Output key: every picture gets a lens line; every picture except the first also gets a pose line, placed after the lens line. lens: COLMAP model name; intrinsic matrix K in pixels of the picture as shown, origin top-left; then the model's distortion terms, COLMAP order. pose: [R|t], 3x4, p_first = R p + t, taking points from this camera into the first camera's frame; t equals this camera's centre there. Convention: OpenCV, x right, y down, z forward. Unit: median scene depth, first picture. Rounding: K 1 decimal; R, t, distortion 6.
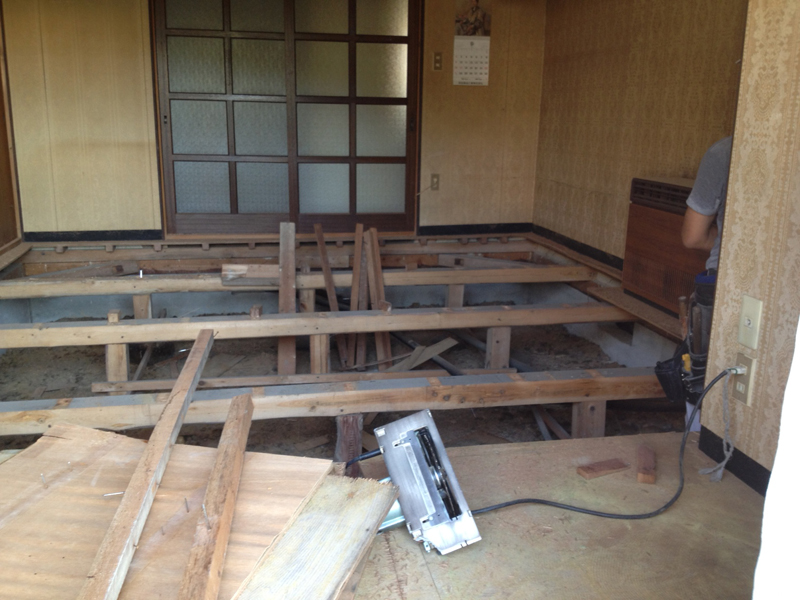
lens RADIAL K [[777.4, 0, 397.4], [0, 777.4, 285.4], [0, 0, 1]] dist [0.154236, -0.343217]
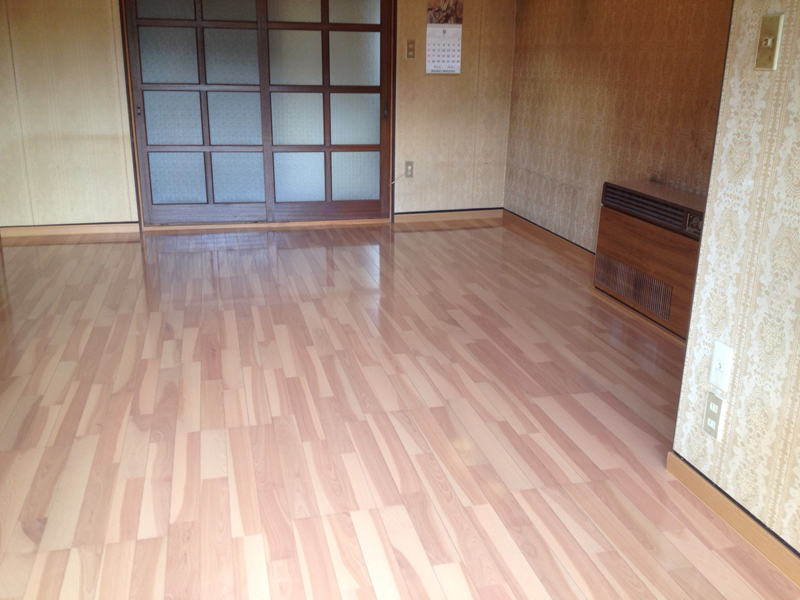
lens RADIAL K [[777.4, 0, 397.4], [0, 777.4, 285.4], [0, 0, 1]] dist [0.154236, -0.343217]
pose [[0.998695, -0.015055, 0.048811, -0.020674], [0.011822, 0.997758, 0.065870, -0.053852], [-0.049693, -0.065207, 0.996634, -0.024484]]
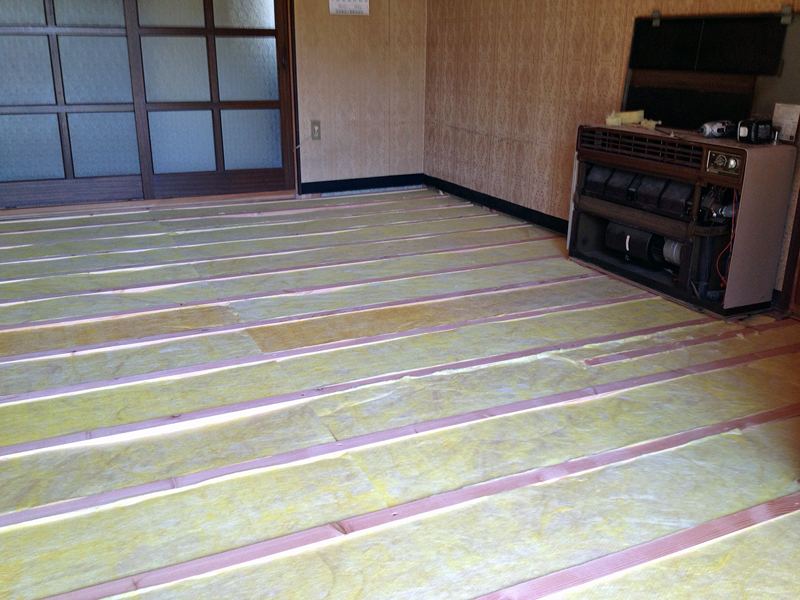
lens RADIAL K [[752.1, 0, 400.4], [0, 752.1, 302.1], [0, 0, 1]] dist [0.142159, -0.320096]
pose [[0.970615, -0.083151, 0.225814, -0.072550], [0.058196, 0.991658, 0.115011, -0.038868], [-0.233493, -0.098490, 0.967358, 0.164599]]
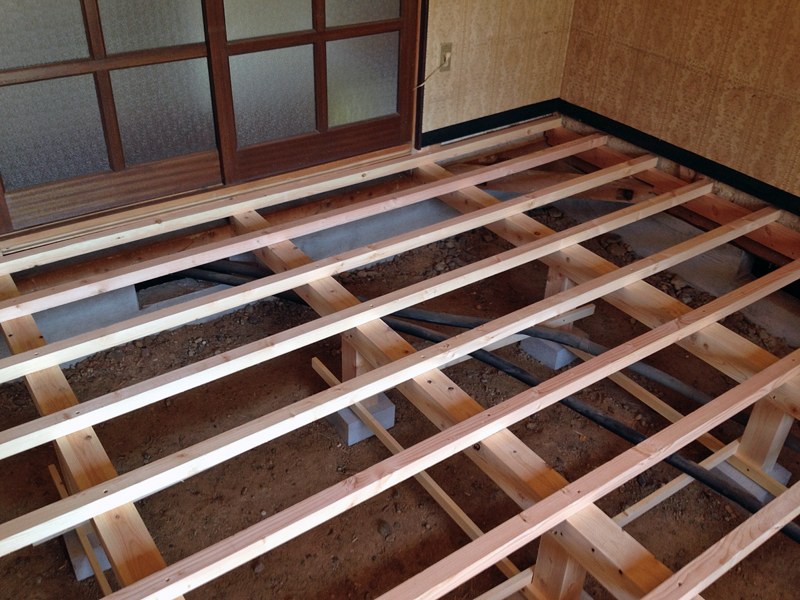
lens RADIAL K [[777.4, 0, 397.4], [0, 777.4, 285.4], [0, 0, 1]] dist [0.154236, -0.343217]
pose [[0.907657, -0.210515, 0.363101, -0.265495], [0.065699, 0.925715, 0.372472, -0.218221], [-0.414539, -0.314221, 0.854062, 0.490983]]
